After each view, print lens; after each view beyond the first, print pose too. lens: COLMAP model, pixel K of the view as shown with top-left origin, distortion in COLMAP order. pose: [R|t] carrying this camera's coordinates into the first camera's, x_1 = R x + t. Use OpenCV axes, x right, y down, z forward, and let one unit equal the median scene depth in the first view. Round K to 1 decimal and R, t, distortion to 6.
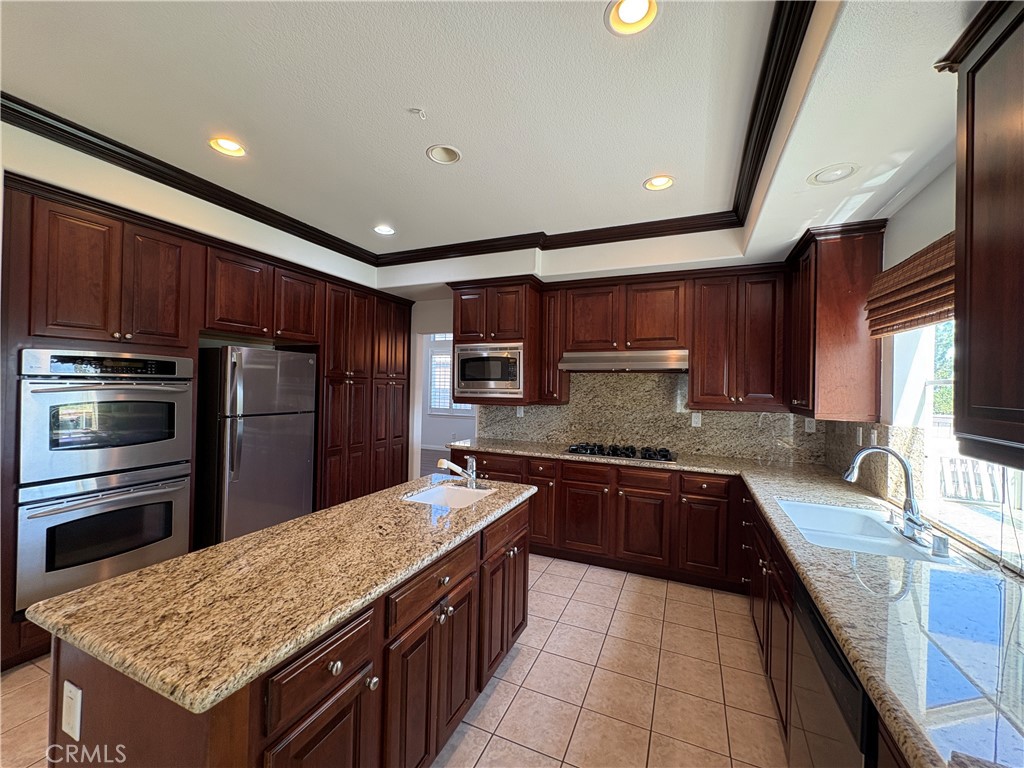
lens RADIAL K [[410.7, 0, 510.7], [0, 410.7, 382.6], [0, 0, 1]] dist [0.002487, -0.000240]
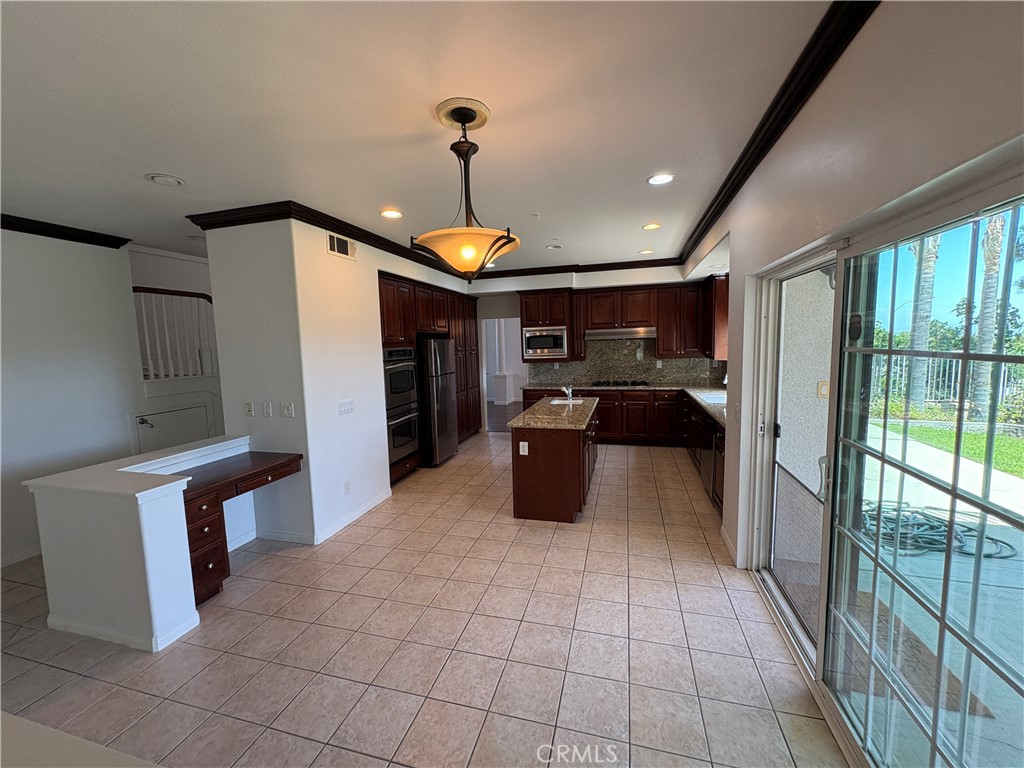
lens RADIAL K [[410.7, 0, 510.8], [0, 410.7, 382.1], [0, 0, 1]] dist [0.002487, -0.000240]
pose [[0.988735, -0.063863, 0.135367, -0.499020], [0.049035, 0.992702, 0.110177, -0.070961], [-0.141415, -0.102298, 0.984651, -0.791060]]
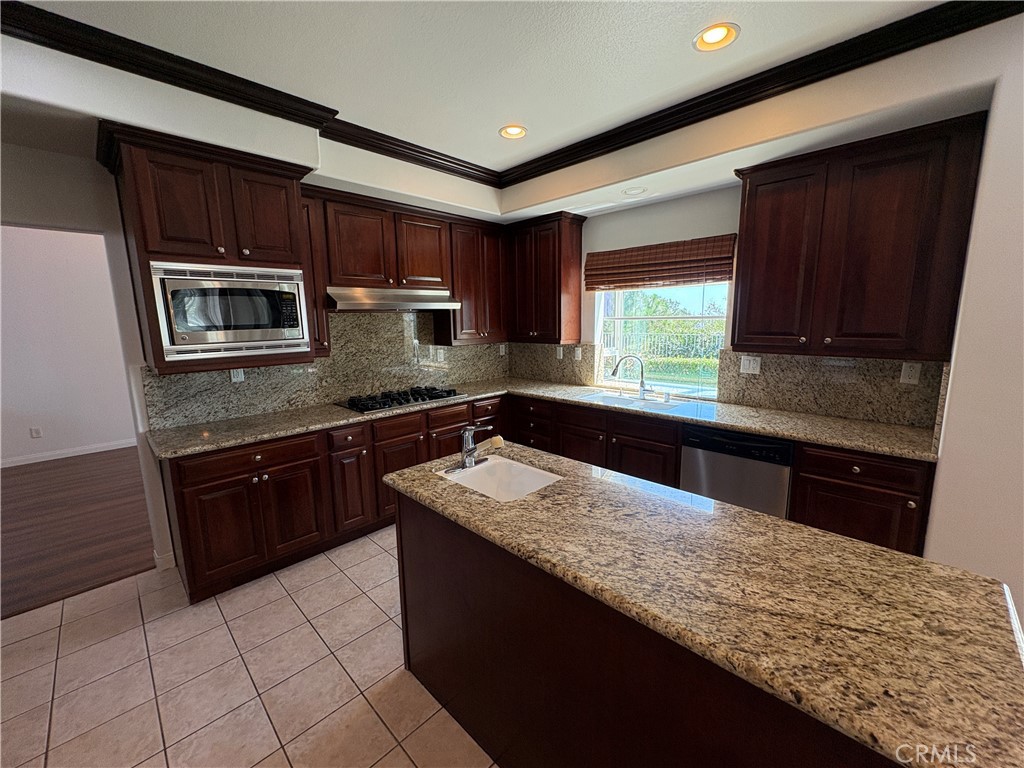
lens RADIAL K [[410.7, 0, 512.9], [0, 410.7, 383.3], [0, 0, 1]] dist [0.002487, -0.000240]
pose [[0.355166, -0.170131, 0.919191, -0.549438], [0.015669, 0.984245, 0.176117, -0.029524], [-0.934672, -0.048148, 0.352236, 0.461497]]
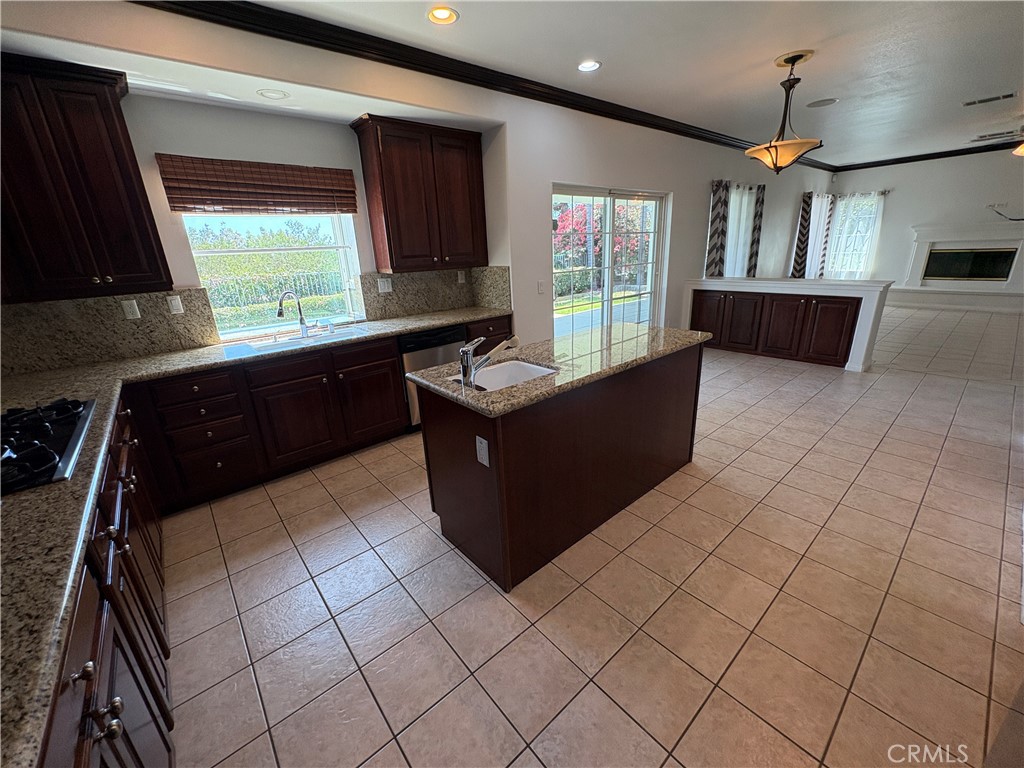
lens RADIAL K [[410.7, 0, 512.3], [0, 410.7, 383.0], [0, 0, 1]] dist [0.002487, -0.000240]
pose [[-0.902016, -0.116888, 0.415577, -0.356273], [0.023841, 0.947690, 0.318301, -0.000442], [-0.431043, 0.297021, -0.852045, 1.169638]]
